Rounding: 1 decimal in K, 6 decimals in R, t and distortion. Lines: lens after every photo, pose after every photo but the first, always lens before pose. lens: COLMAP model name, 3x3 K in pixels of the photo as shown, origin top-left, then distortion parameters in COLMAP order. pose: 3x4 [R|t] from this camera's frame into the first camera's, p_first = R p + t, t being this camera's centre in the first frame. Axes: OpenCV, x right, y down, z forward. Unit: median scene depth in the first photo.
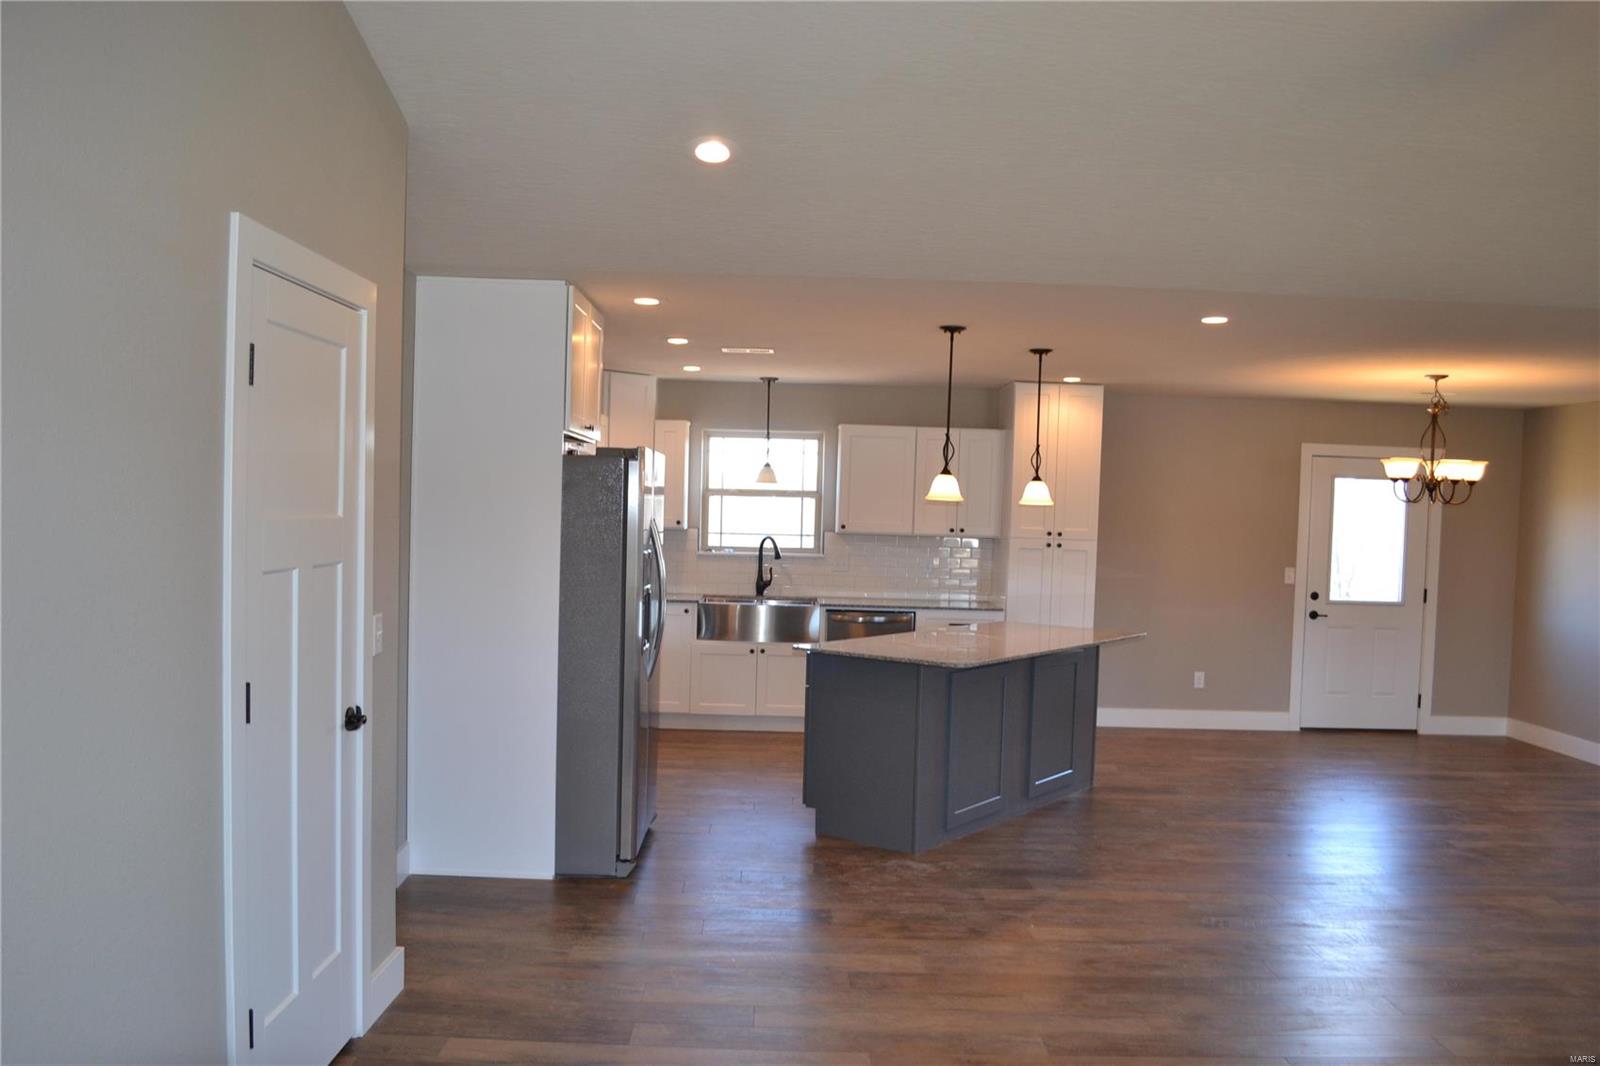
lens RADIAL K [[1273.6, 0, 775.0], [0, 1273.6, 572.9], [0, 0, 1]] dist [-0.081508, 0.012127]
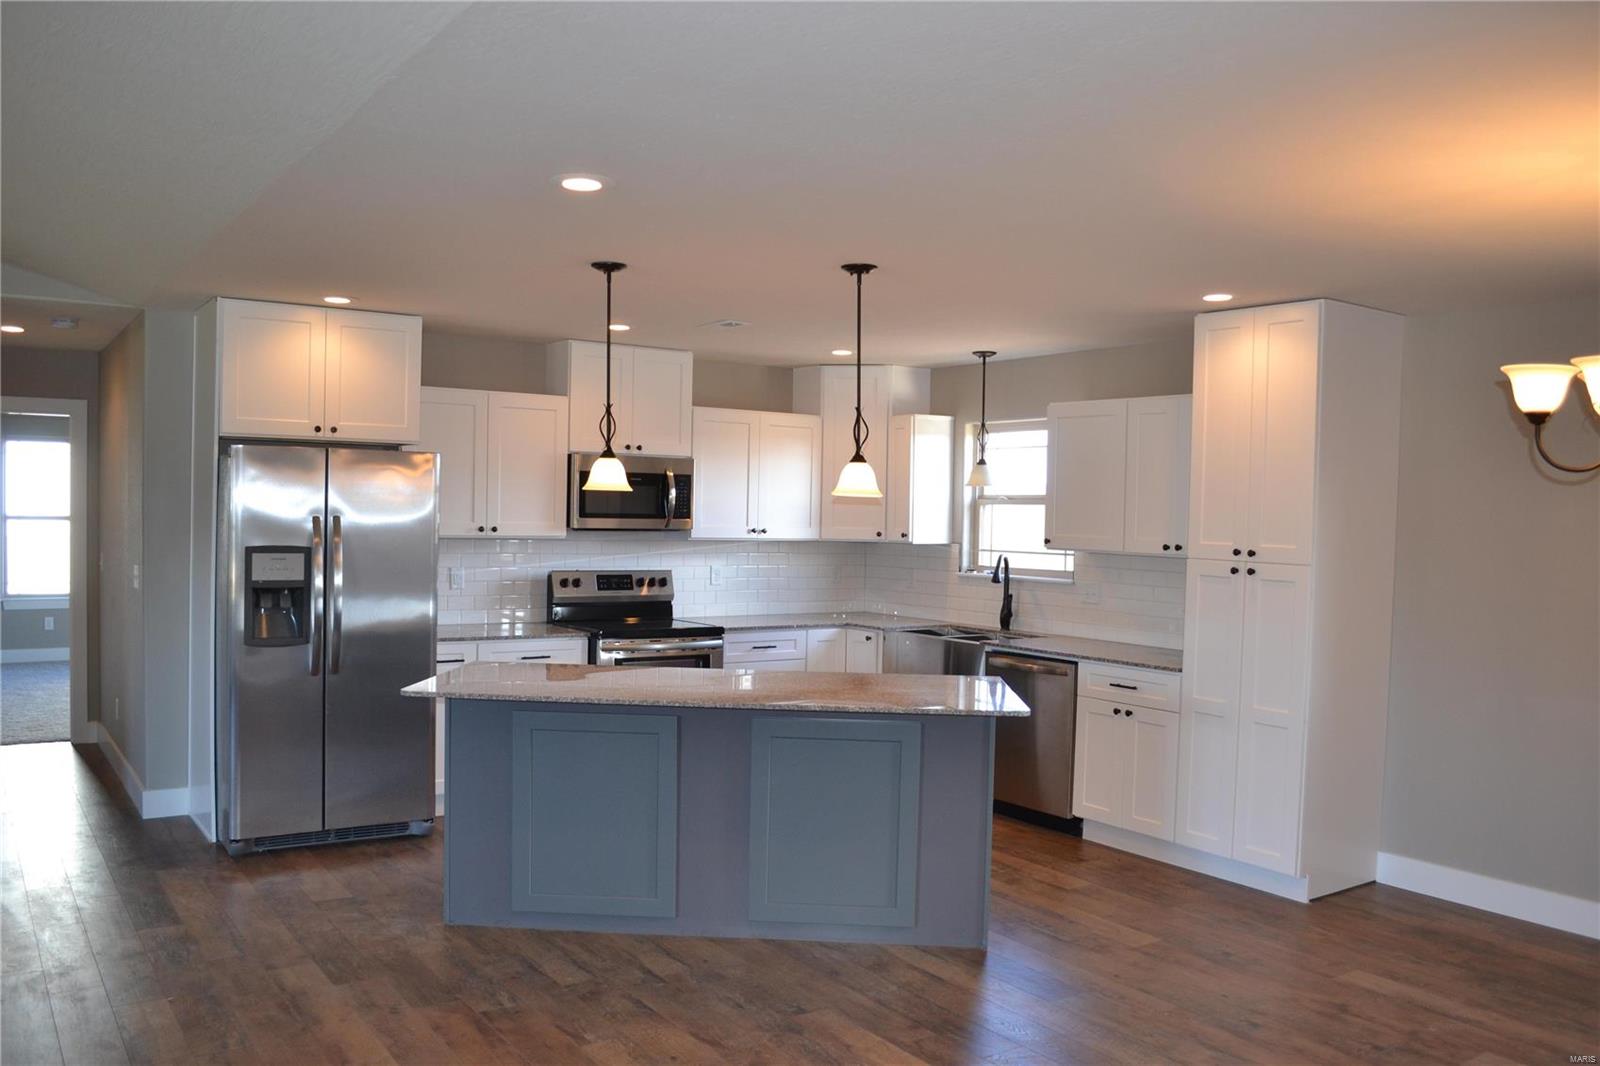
lens RADIAL K [[1273.6, 0, 779.0], [0, 1273.6, 558.3], [0, 0, 1]] dist [-0.081508, 0.012127]
pose [[0.562220, 0.015547, -0.826841, 0.575035], [-0.051814, 0.998521, -0.016456, -0.006168], [0.825363, 0.052094, 0.562194, 0.456847]]
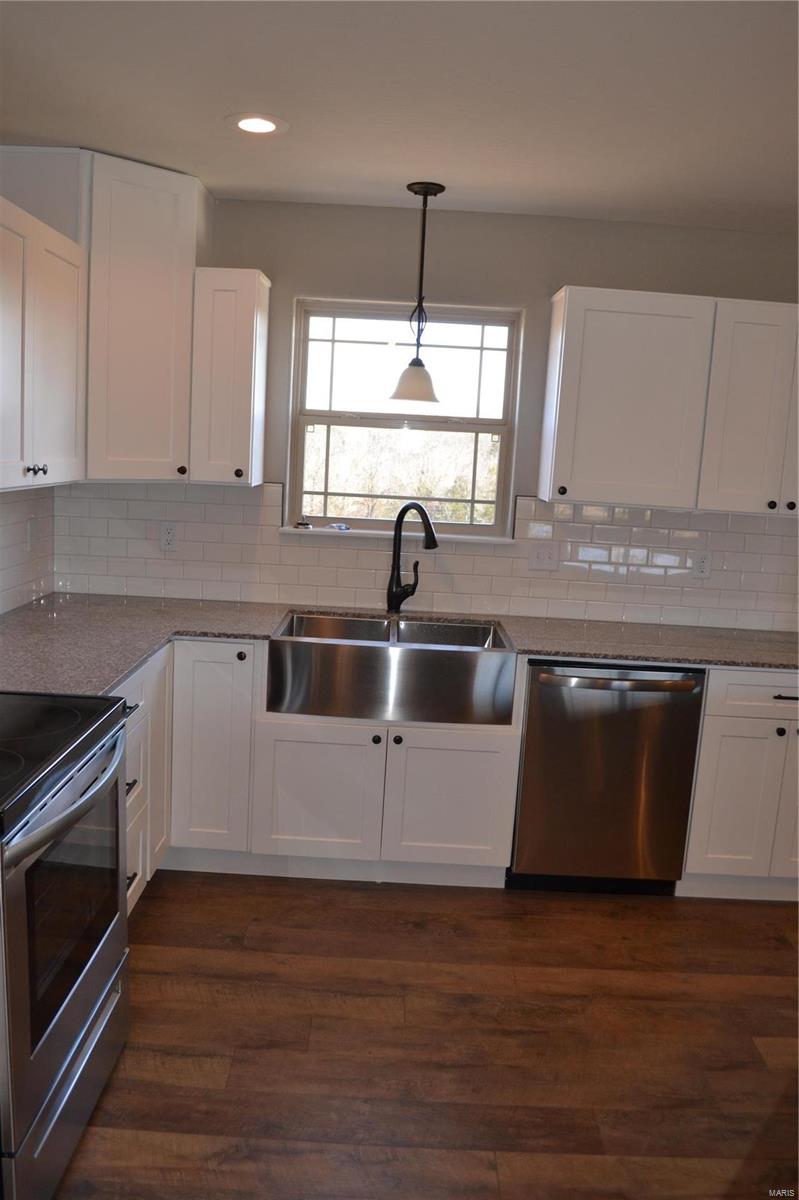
lens RADIAL K [[955.2, 0, 391.7], [0, 955.2, 599.3], [0, 0, 1]] dist [-0.081508, 0.012127]
pose [[0.999570, 0.029084, -0.003852, -0.011814], [-0.028526, 0.994158, 0.104101, -0.030762], [0.006857, -0.103946, 0.994559, 0.615712]]
